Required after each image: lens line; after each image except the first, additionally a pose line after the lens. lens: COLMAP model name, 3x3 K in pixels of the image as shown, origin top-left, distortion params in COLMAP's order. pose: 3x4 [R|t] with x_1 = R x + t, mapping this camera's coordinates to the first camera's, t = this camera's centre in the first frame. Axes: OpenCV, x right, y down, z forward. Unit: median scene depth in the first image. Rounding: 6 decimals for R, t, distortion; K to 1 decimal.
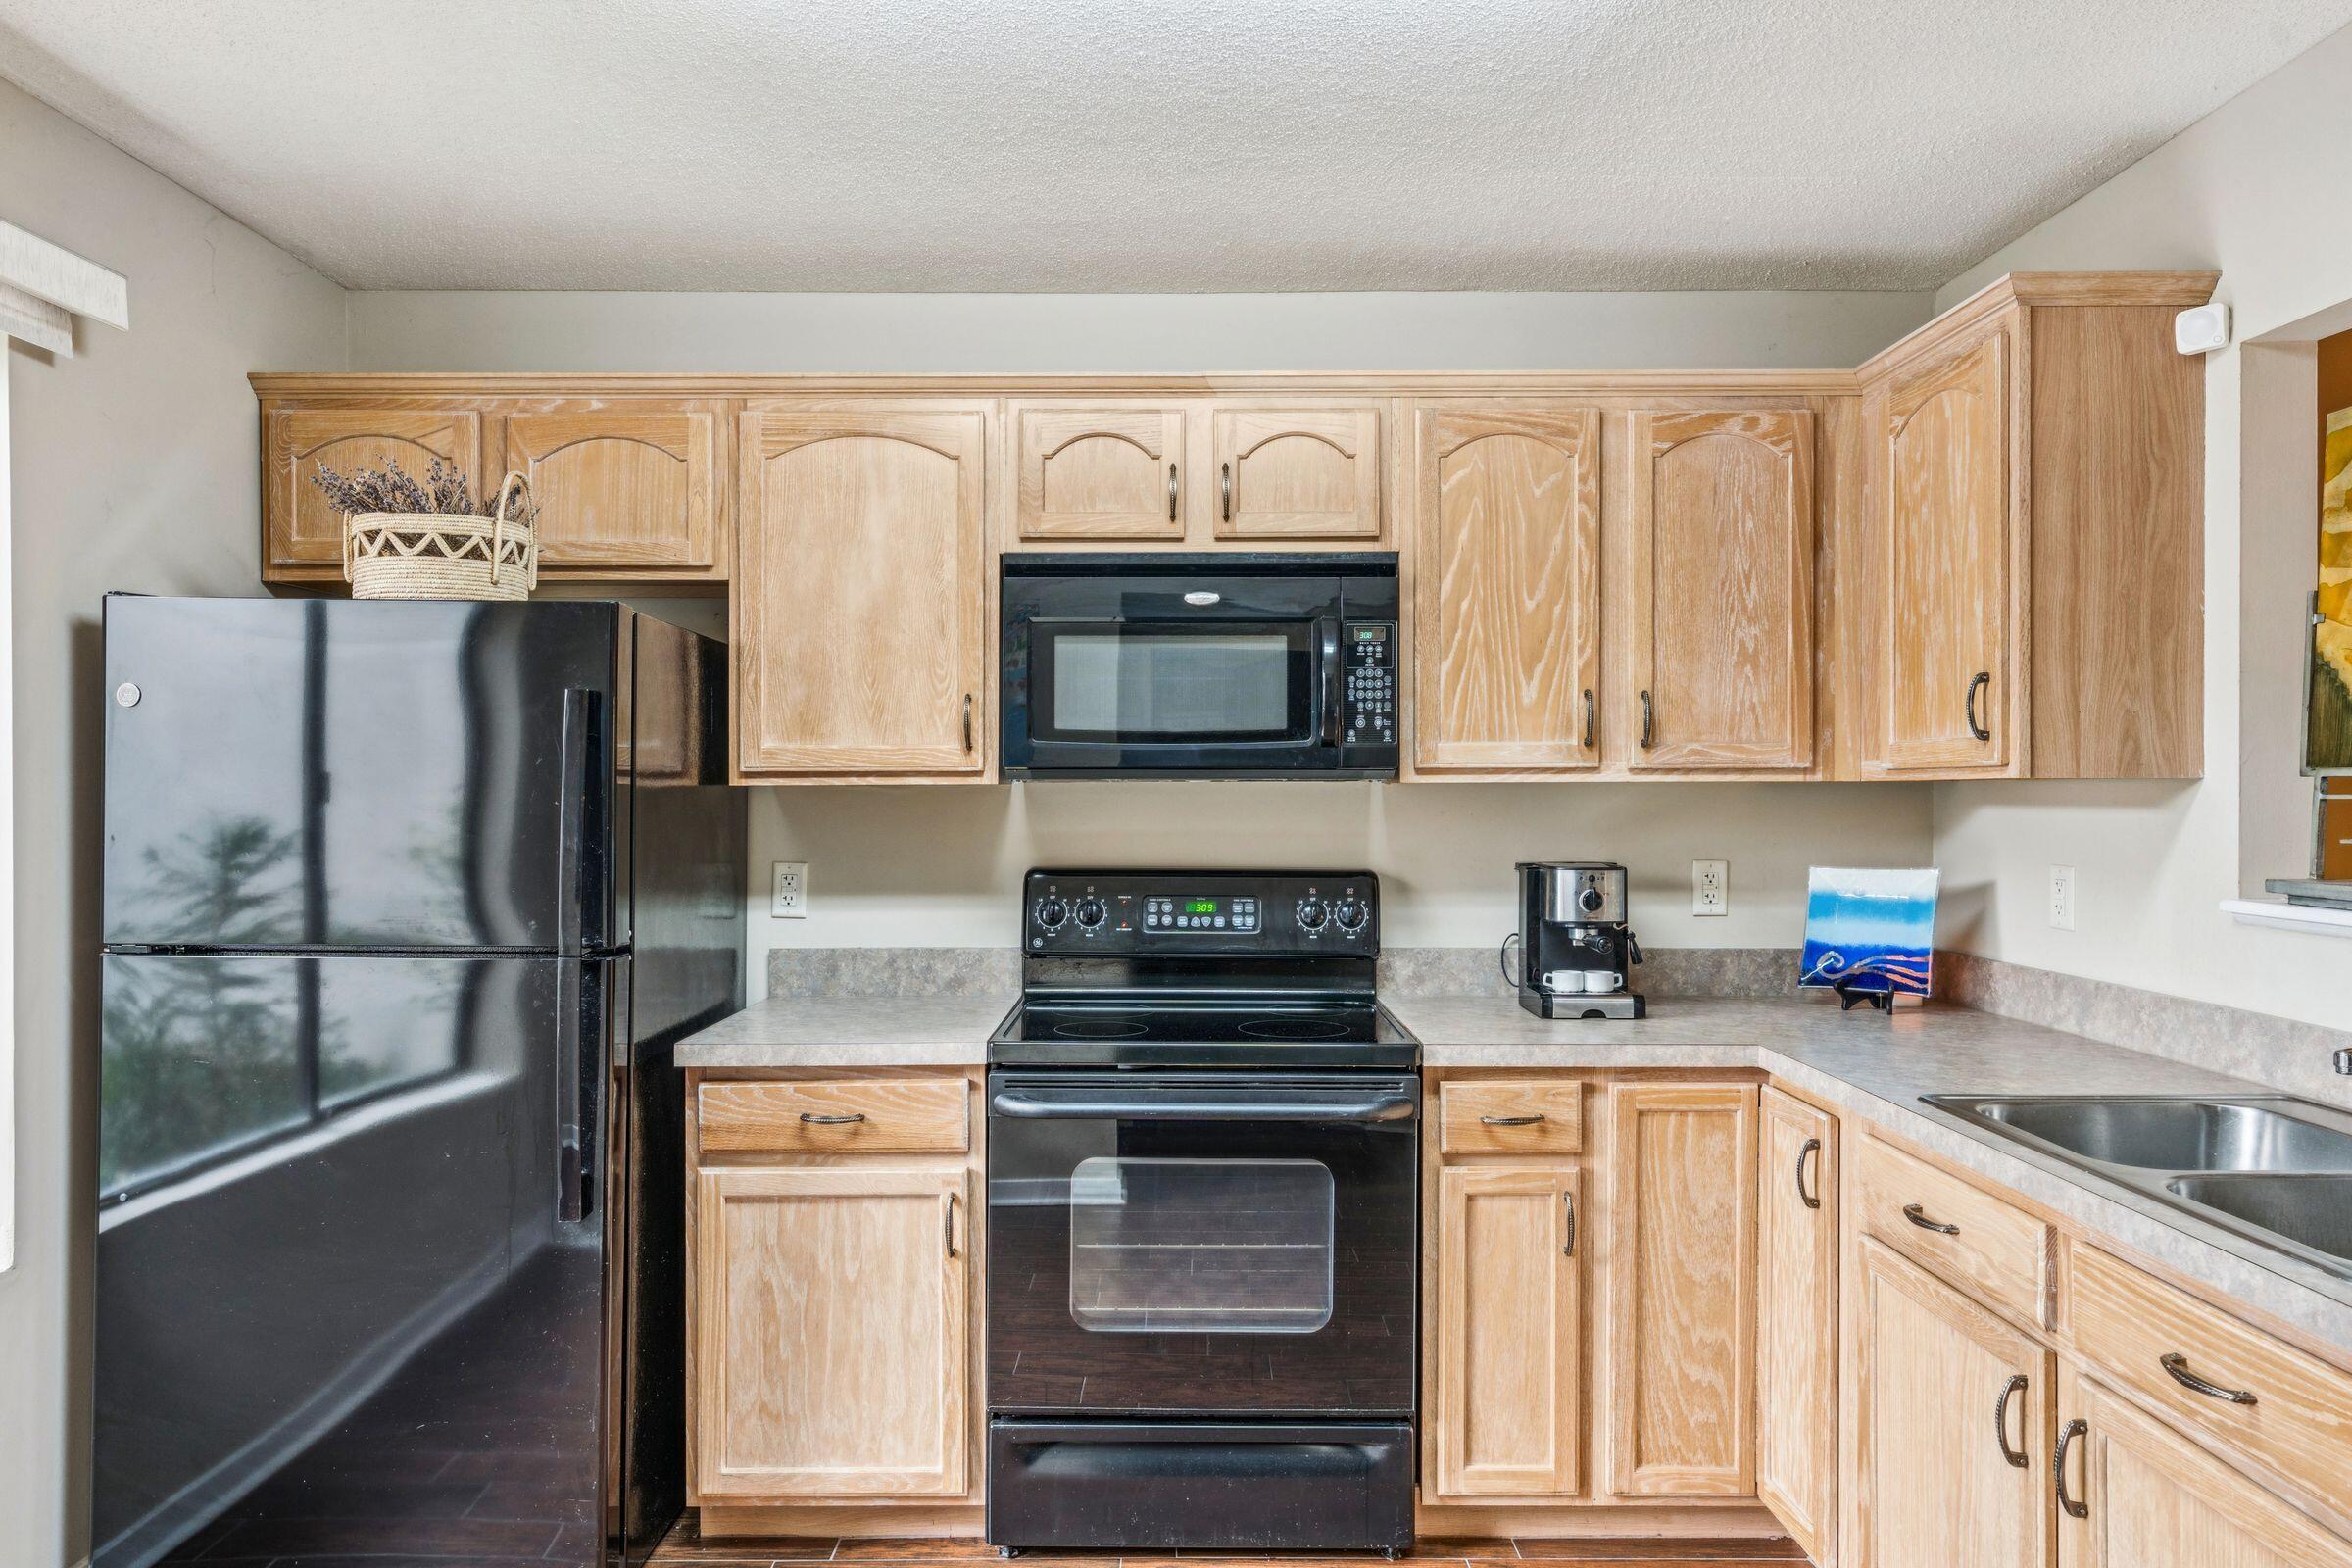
lens RADIAL K [[1498.5, 0, 1173.3], [0, 1498.5, 781.6], [0, 0, 1]] dist [0.006457, -0.001616]
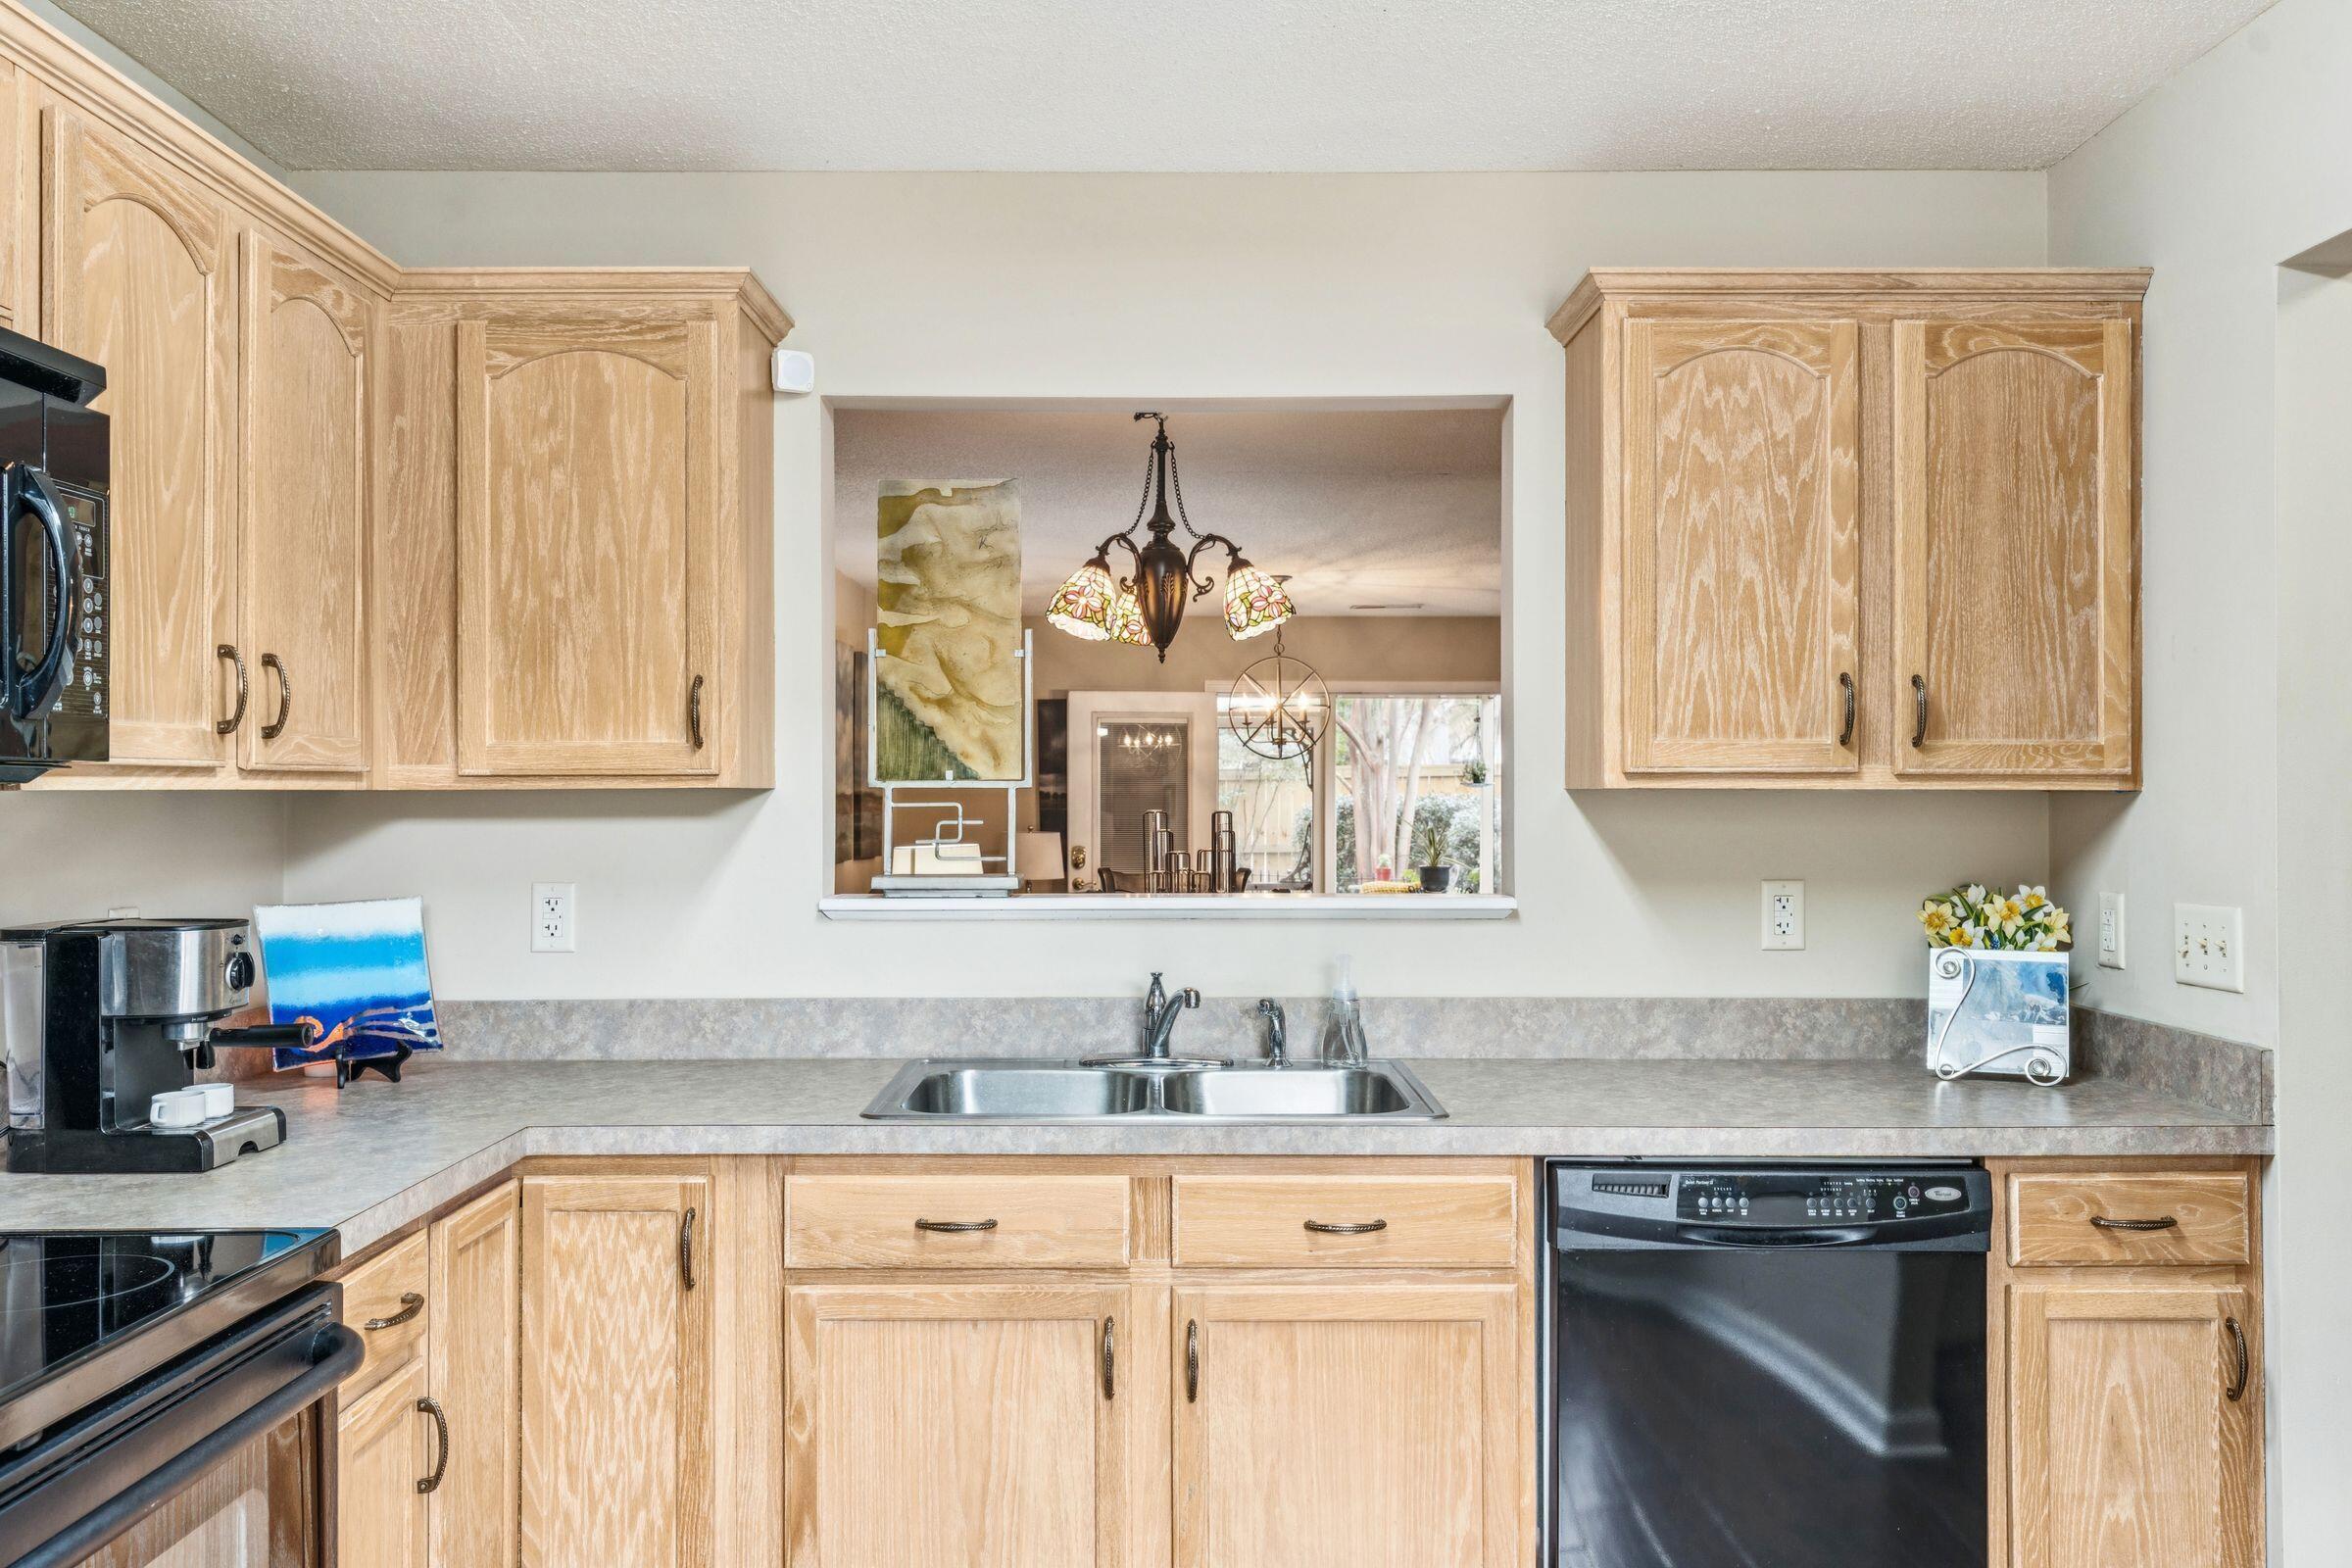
lens RADIAL K [[1828.8, 0, 1174.4], [0, 1828.8, 764.9], [0, 0, 1]] dist [0.001296, 0.003310]
pose [[-0.009932, 0.016753, 0.999810, -0.521815], [-0.002793, 0.999855, -0.016782, 0.001777], [-0.999947, -0.002959, -0.009883, 0.616901]]
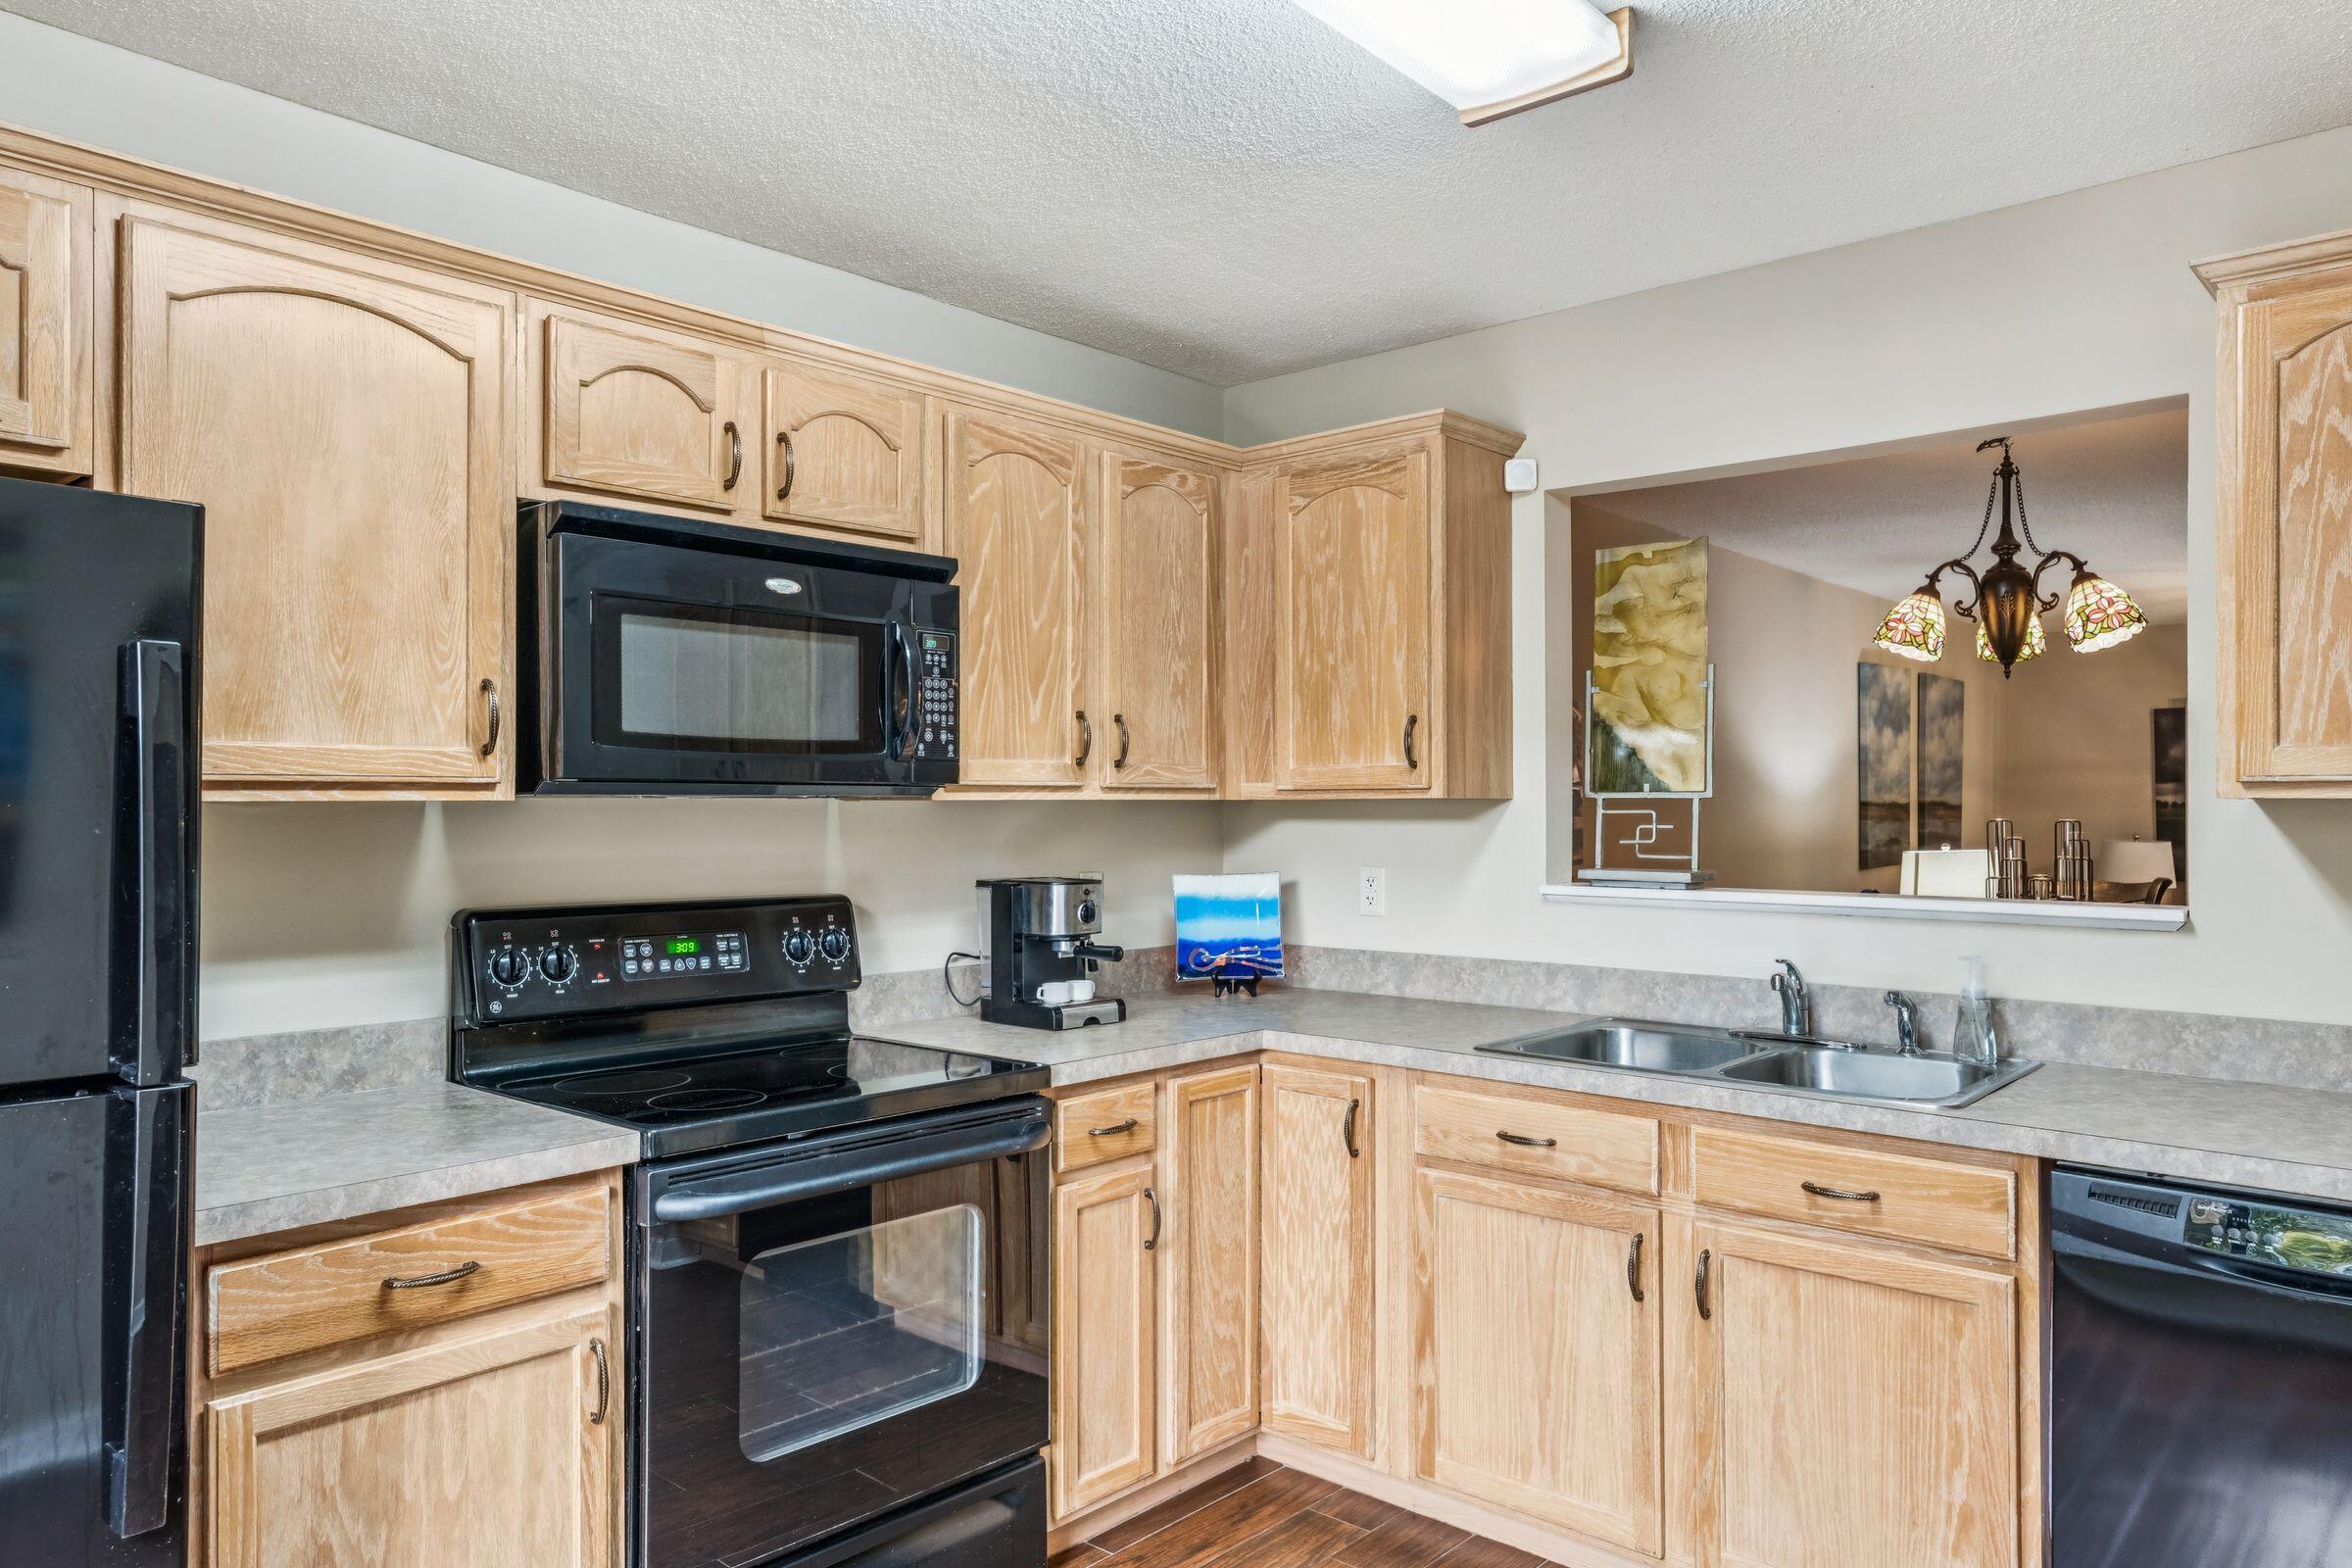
lens RADIAL K [[1559.5, 0, 1176.0], [0, 1559.5, 784.0], [0, 0, 1]] dist [0.003682, 0.001633]
pose [[0.666543, 0.010145, 0.745397, -0.500596], [-0.004011, 0.999942, -0.010024, -0.000024], [-0.745456, 0.003692, 0.666545, 0.232012]]
